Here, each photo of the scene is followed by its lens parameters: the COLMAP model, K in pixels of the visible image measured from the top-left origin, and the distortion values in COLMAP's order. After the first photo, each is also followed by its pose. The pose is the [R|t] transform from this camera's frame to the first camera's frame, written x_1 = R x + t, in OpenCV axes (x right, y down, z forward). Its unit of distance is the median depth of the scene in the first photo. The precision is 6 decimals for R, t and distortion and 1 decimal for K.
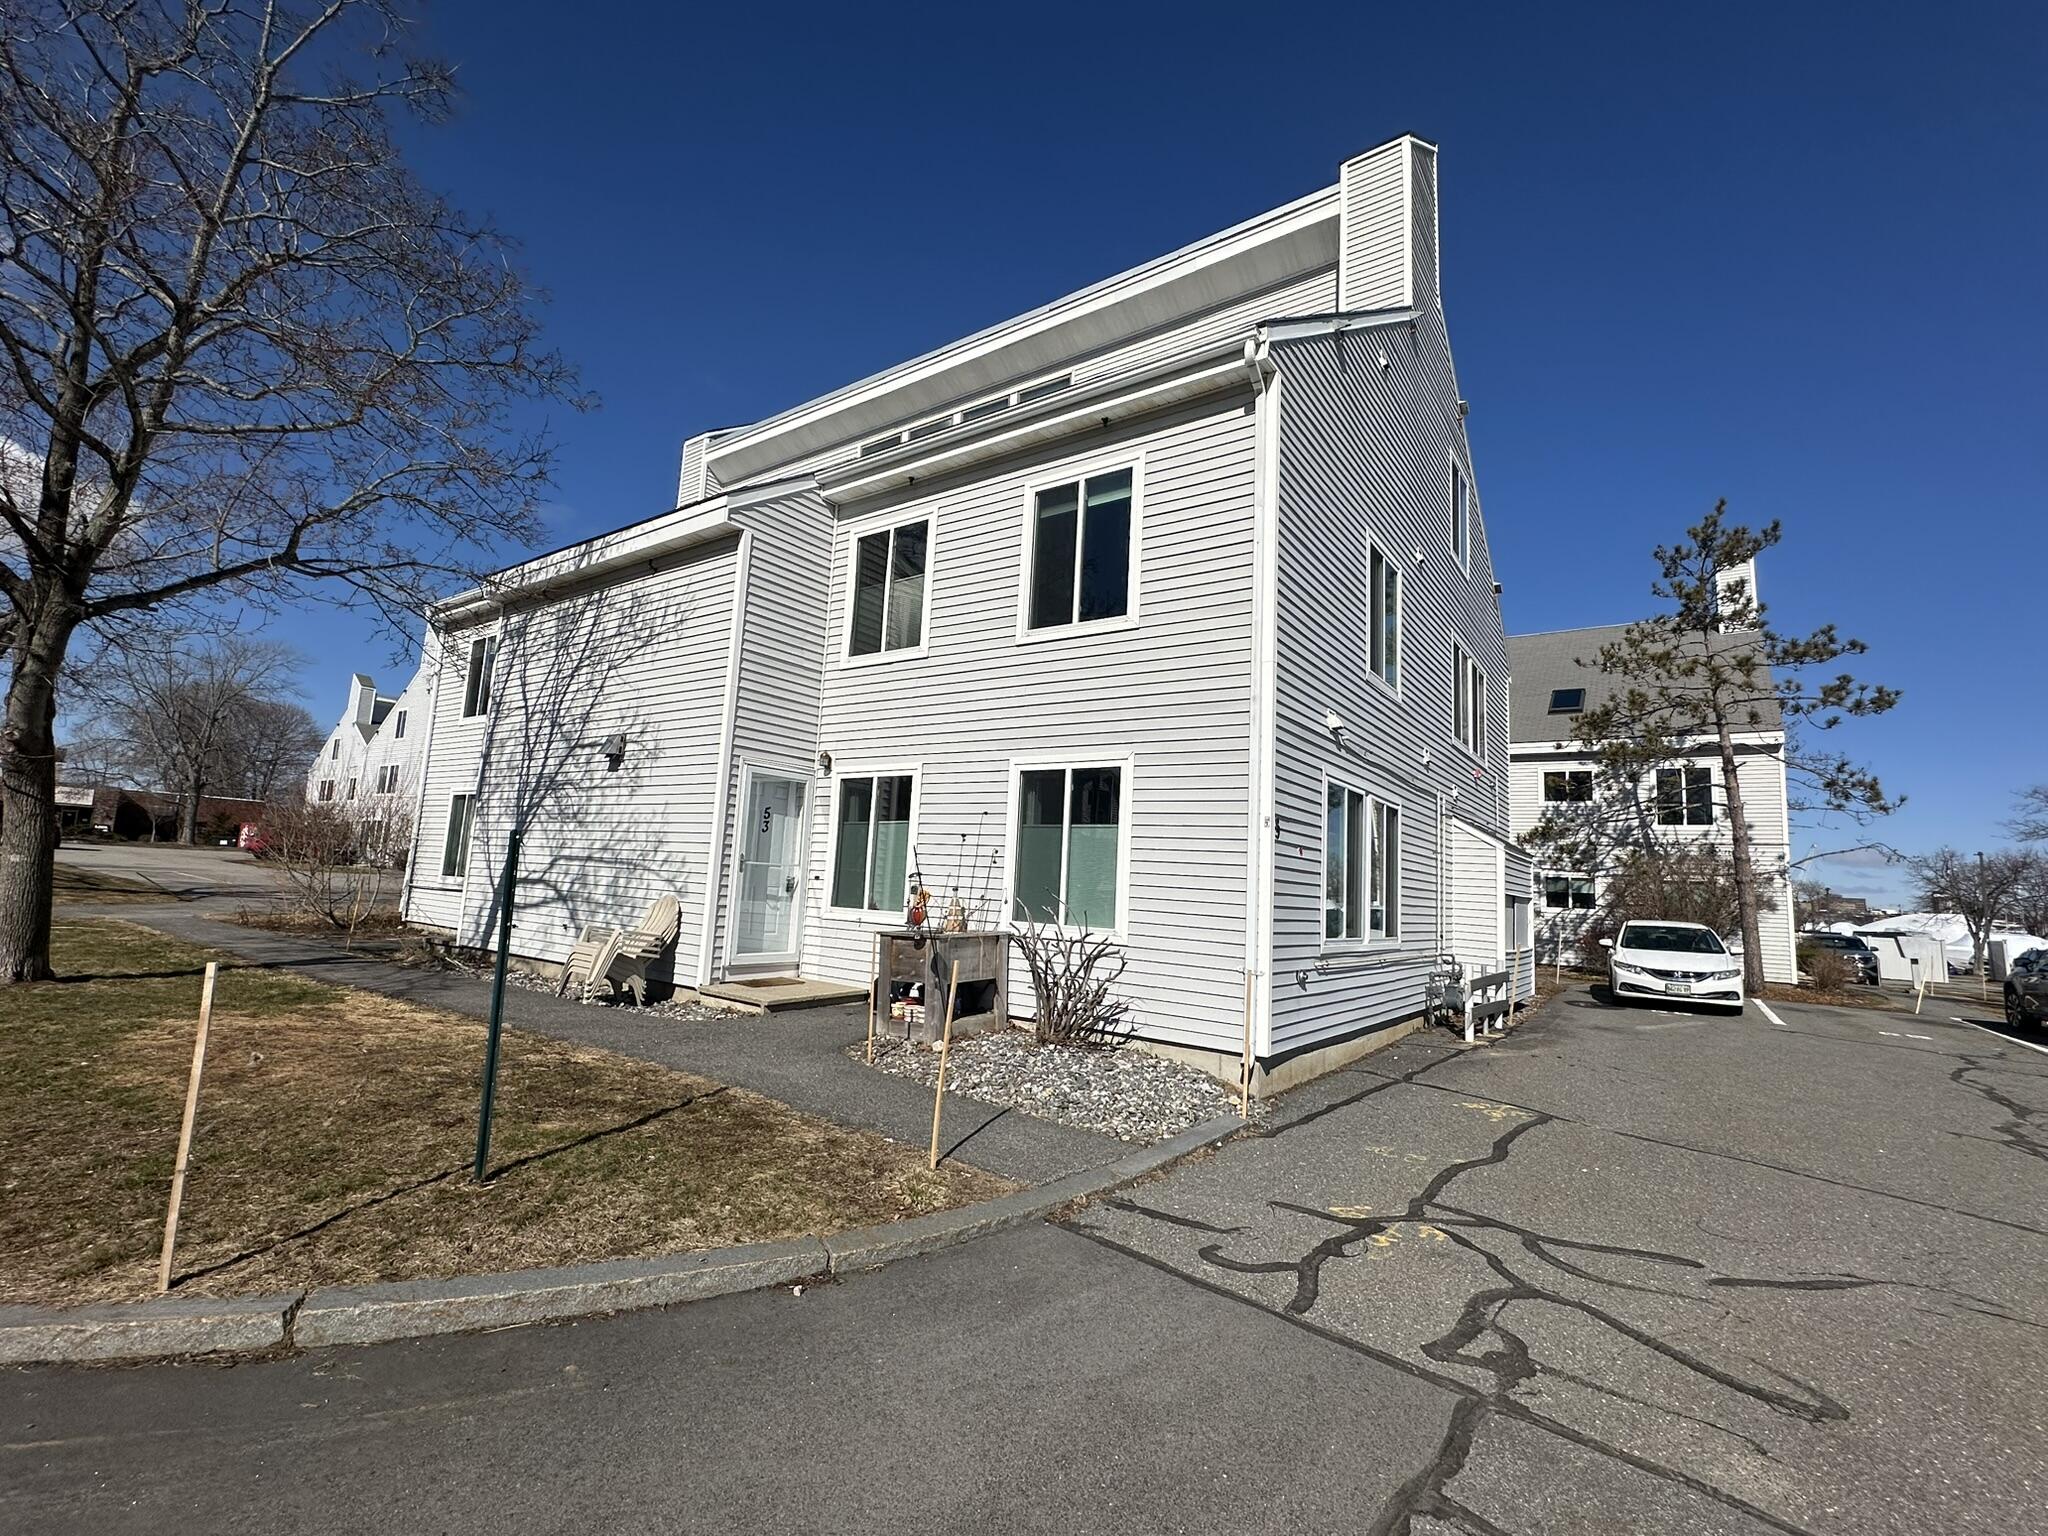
lens RADIAL K [[898.4, 0, 1024.0], [0, 898.4, 768.0], [0, 0, 1]] dist [0.002166, 0.000144]
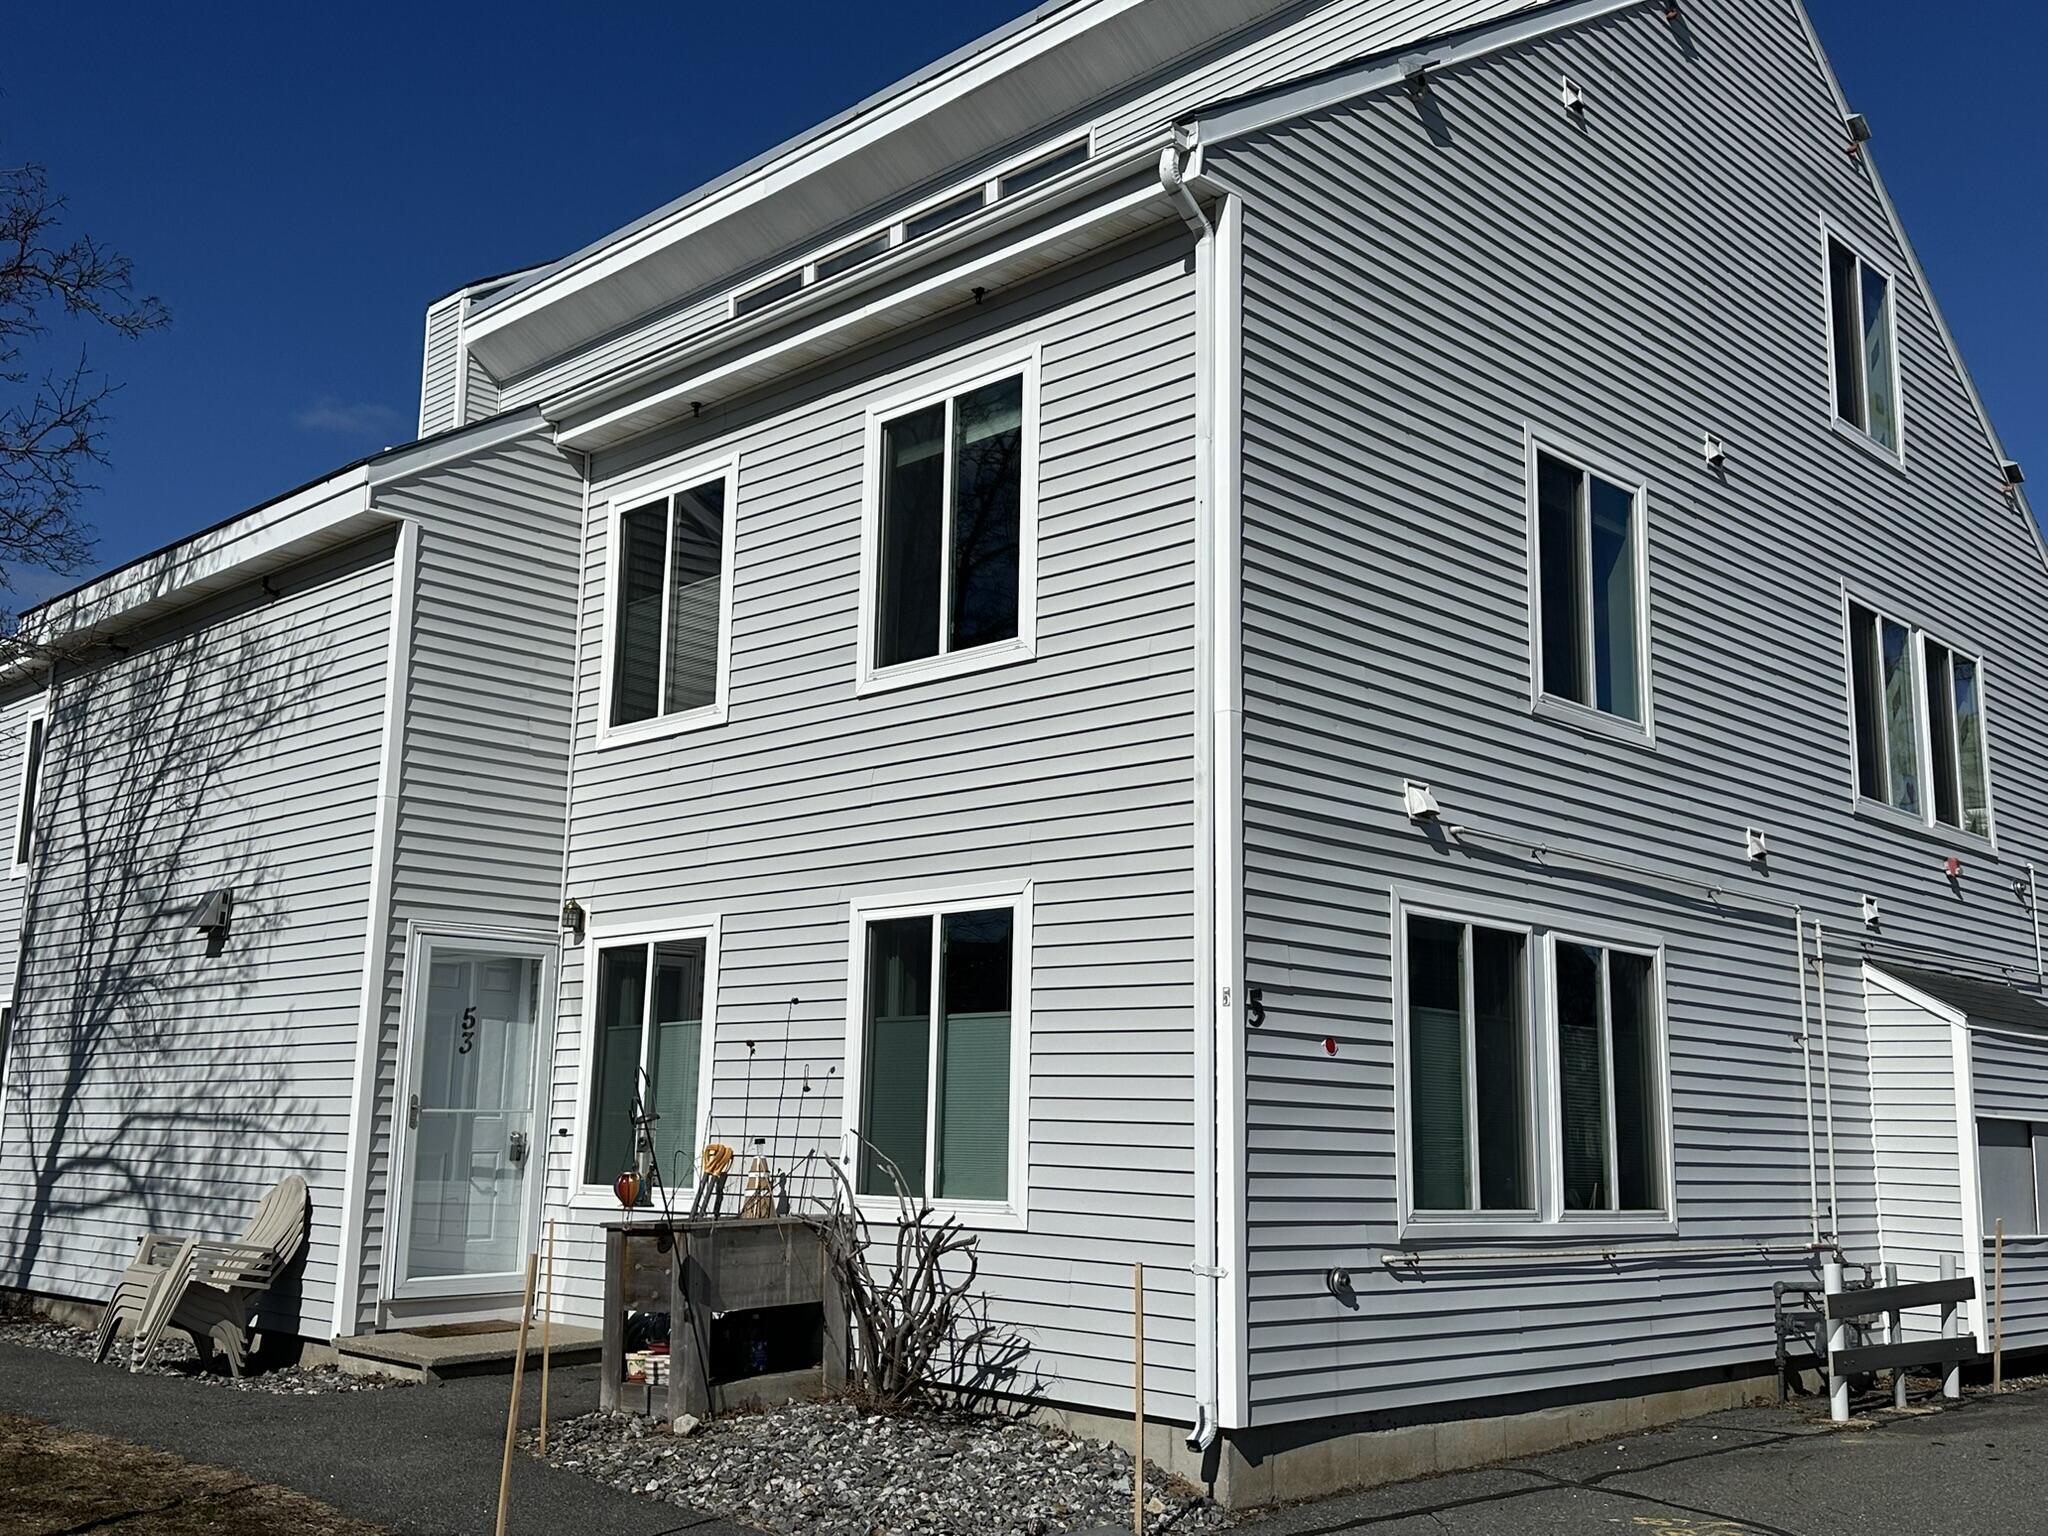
lens RADIAL K [[1928.1, 0, 1024.0], [0, 1928.1, 768.0], [0, 0, 1]] dist [0.181501, -0.347143]
pose [[0.989369, -0.061672, -0.131703, 0.223573], [0.053714, 0.996558, -0.063149, -0.009404], [0.135144, 0.055403, 0.989276, -0.159778]]
